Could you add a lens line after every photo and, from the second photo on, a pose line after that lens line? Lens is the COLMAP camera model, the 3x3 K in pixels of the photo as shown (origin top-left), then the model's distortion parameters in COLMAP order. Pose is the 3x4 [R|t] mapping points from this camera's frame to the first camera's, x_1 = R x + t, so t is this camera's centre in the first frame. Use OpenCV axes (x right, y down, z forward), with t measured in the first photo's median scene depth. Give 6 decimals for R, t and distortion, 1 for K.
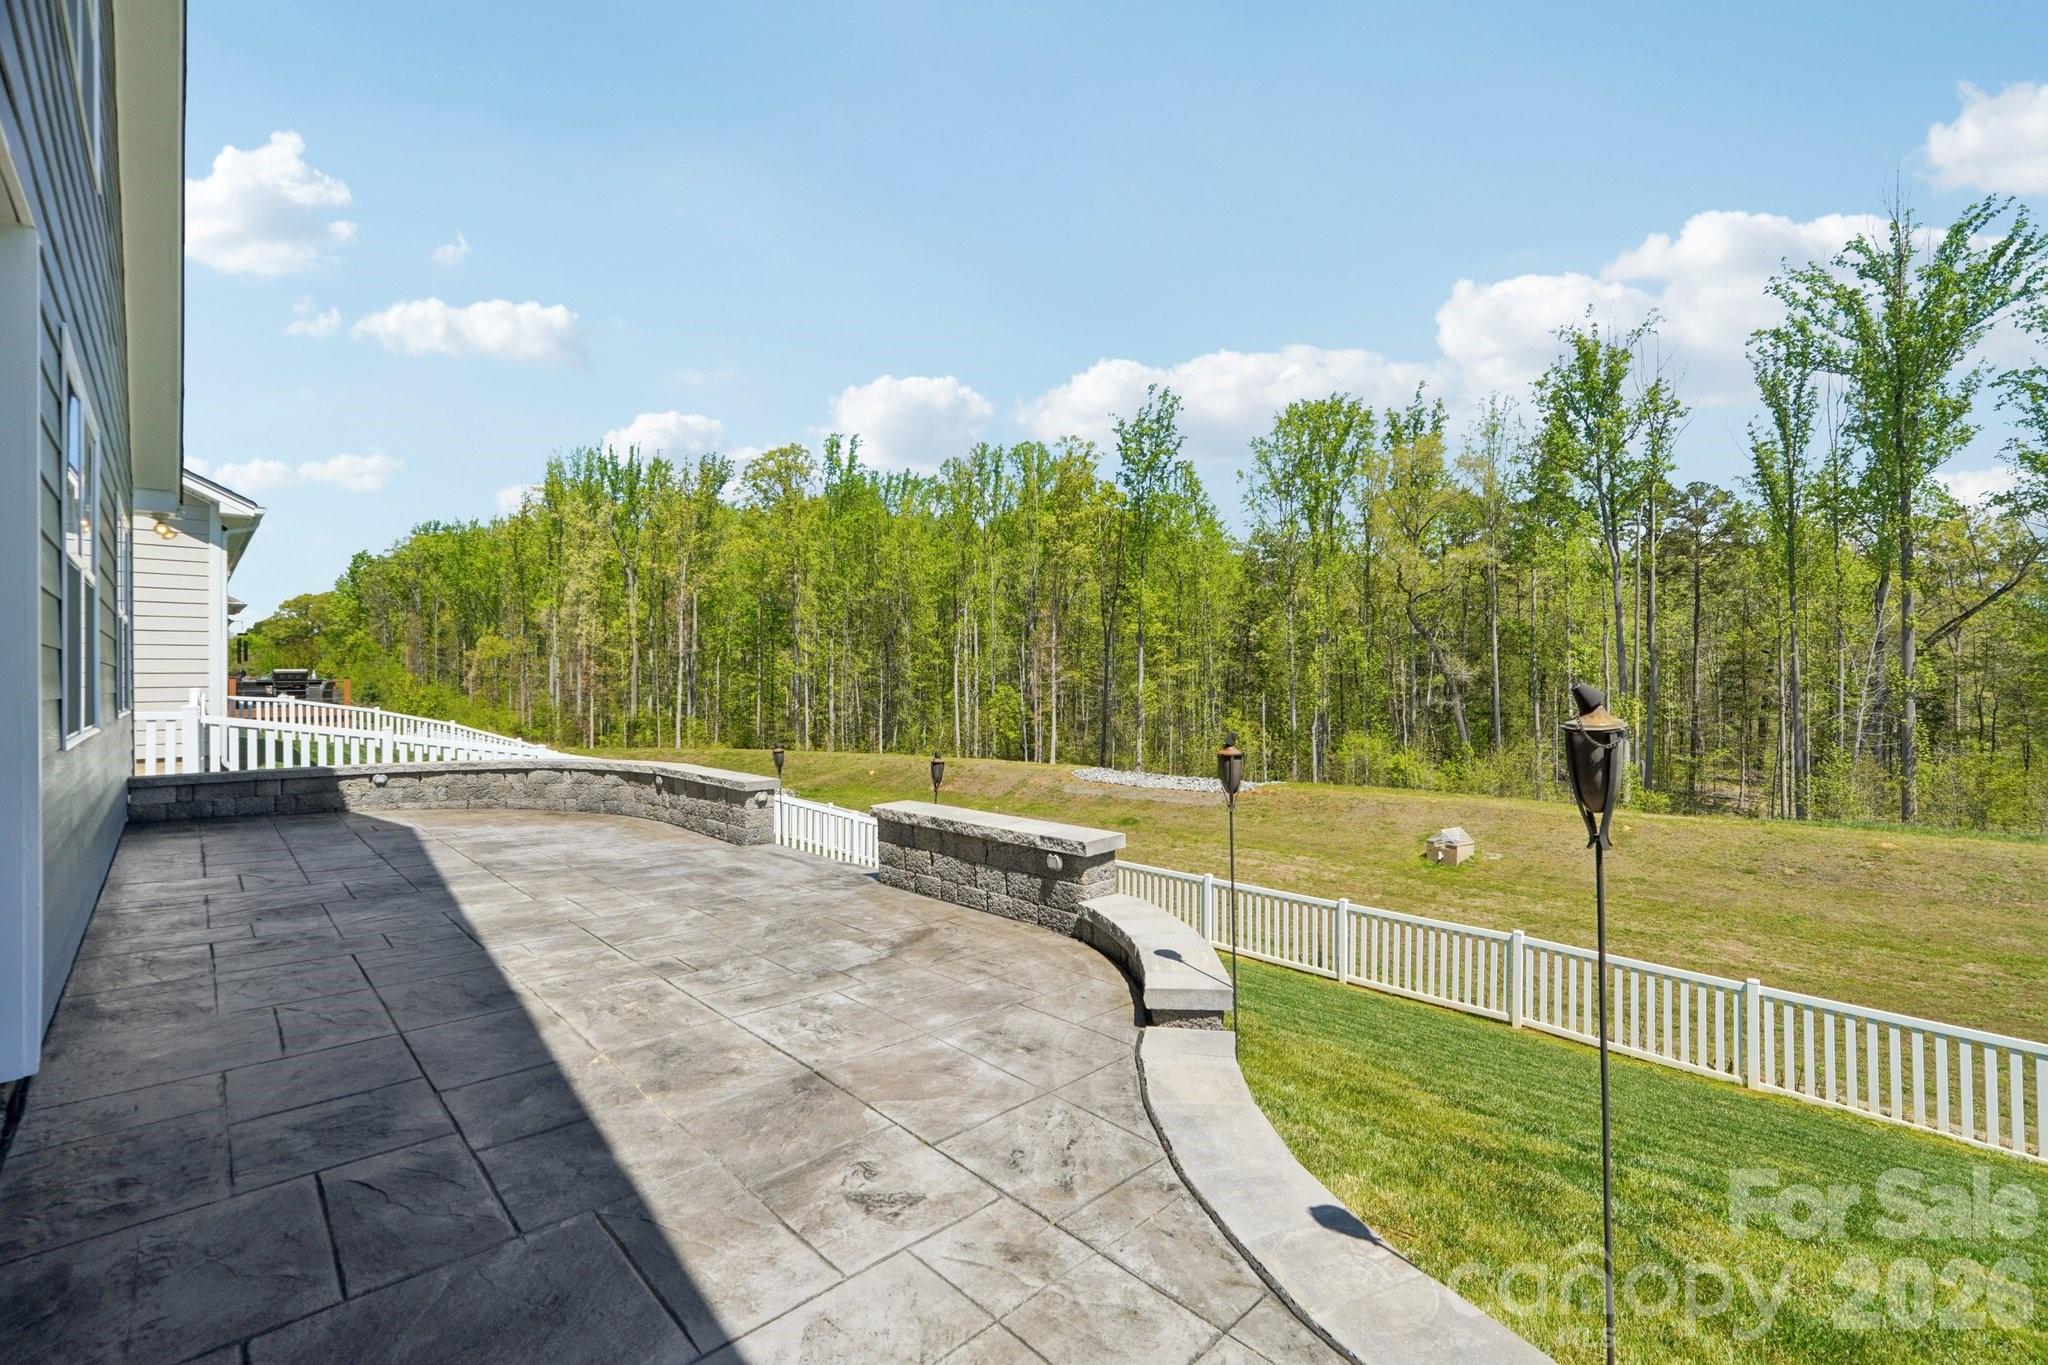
lens RADIAL K [[881.9, 0, 1024.0], [0, 881.9, 682.5], [0, 0, 1]] dist [-0.002040, -0.000103]
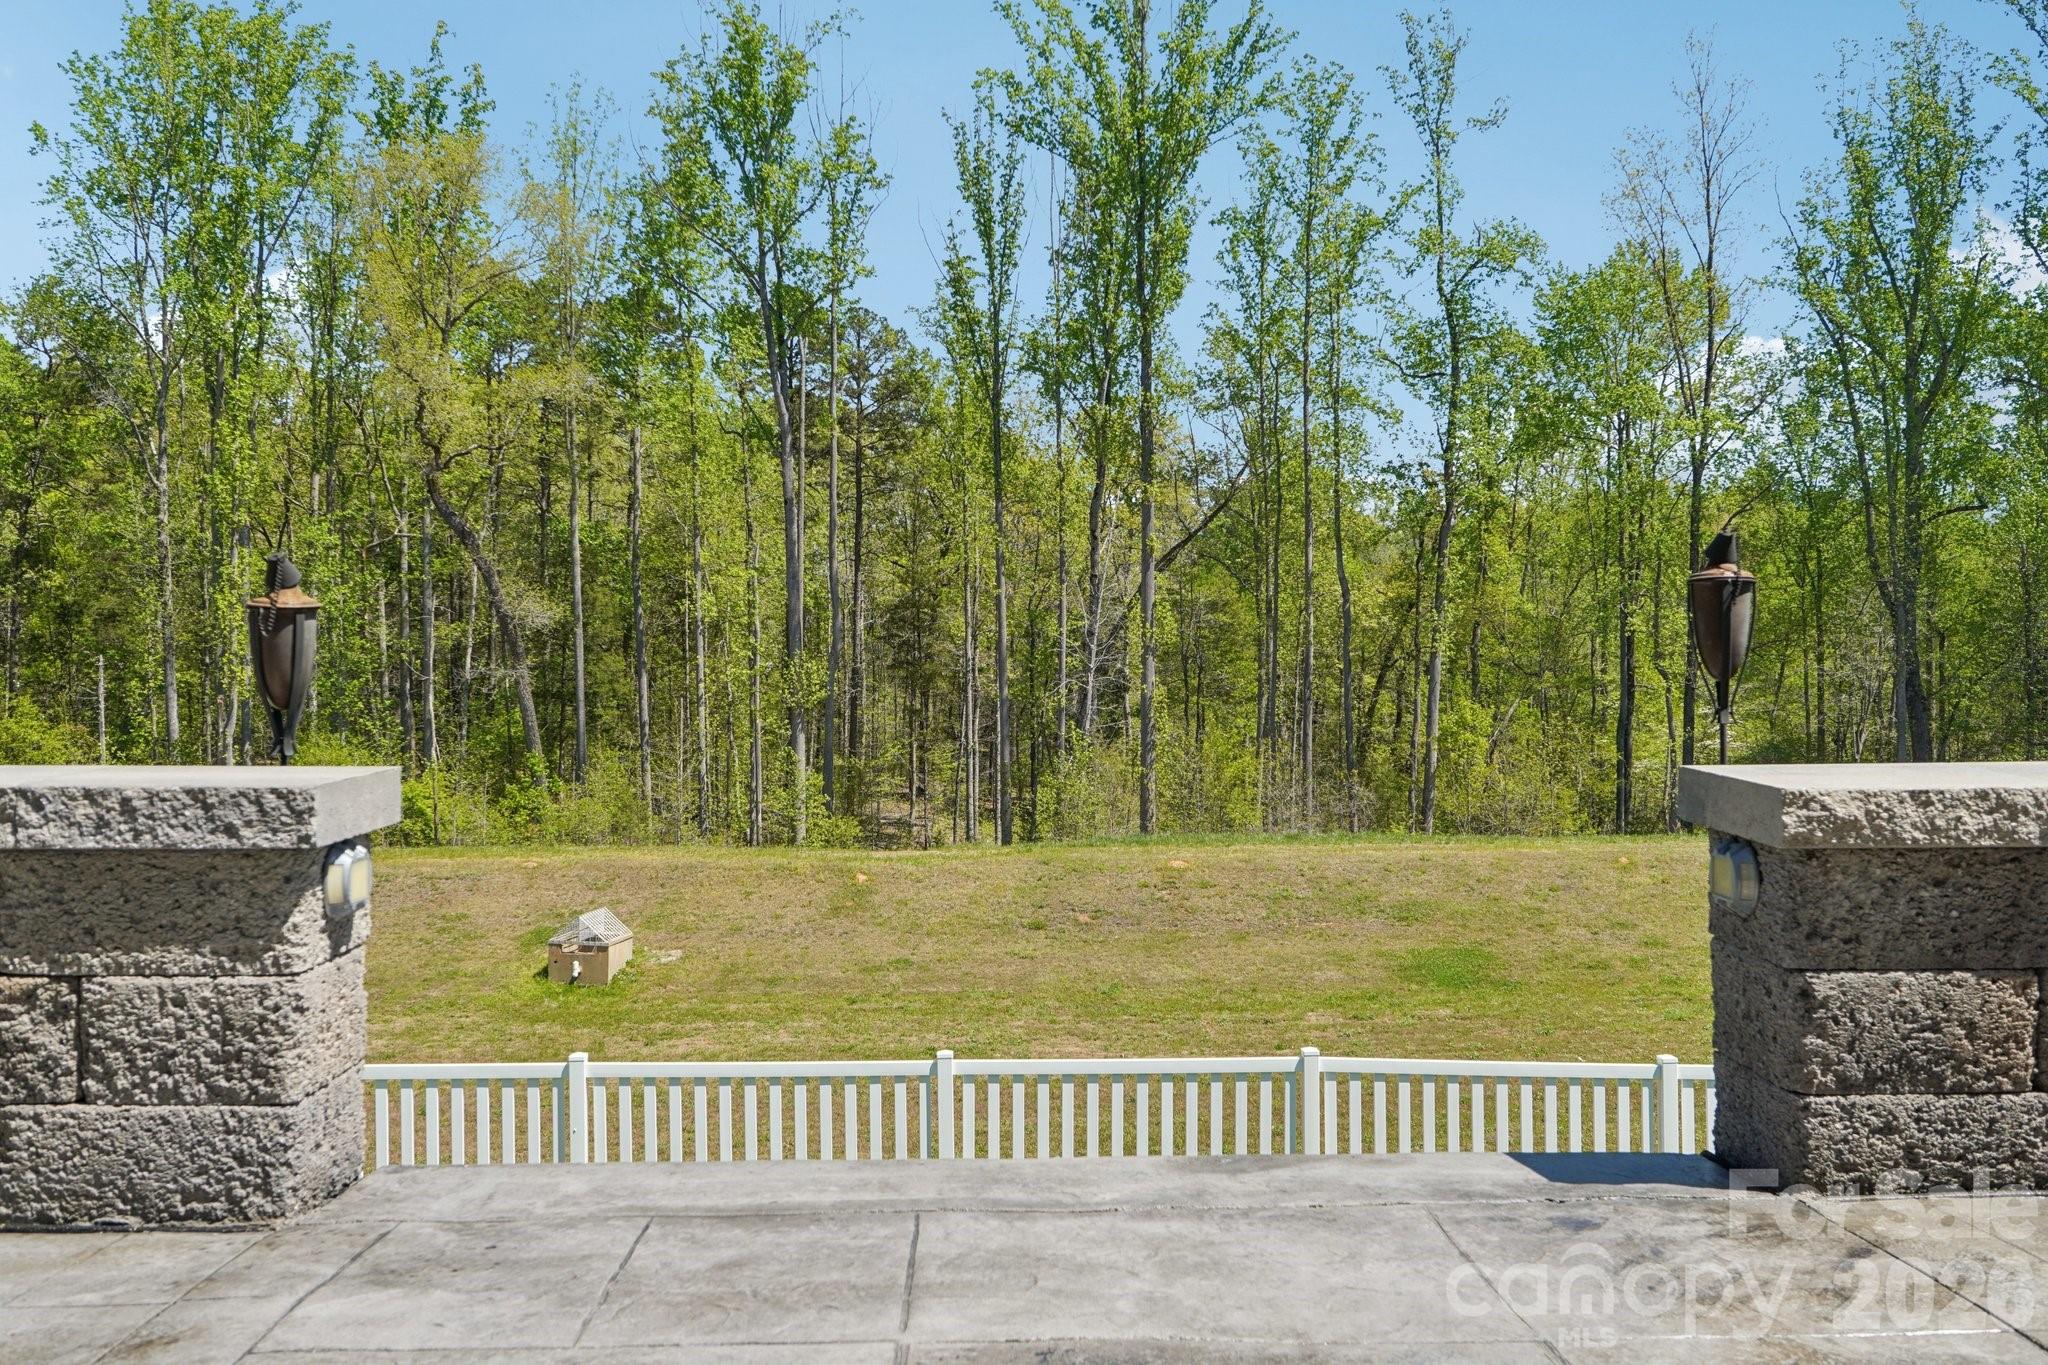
lens RADIAL K [[1760.1, 0, 1024.0], [0, 1760.1, 682.5], [0, 0, 1]] dist [0.012640, -0.000910]
pose [[0.678550, -0.013948, 0.734422, -0.068786], [0.002074, 0.999852, 0.017072, 0.013326], [-0.734552, -0.010061, 0.678478, 0.106031]]
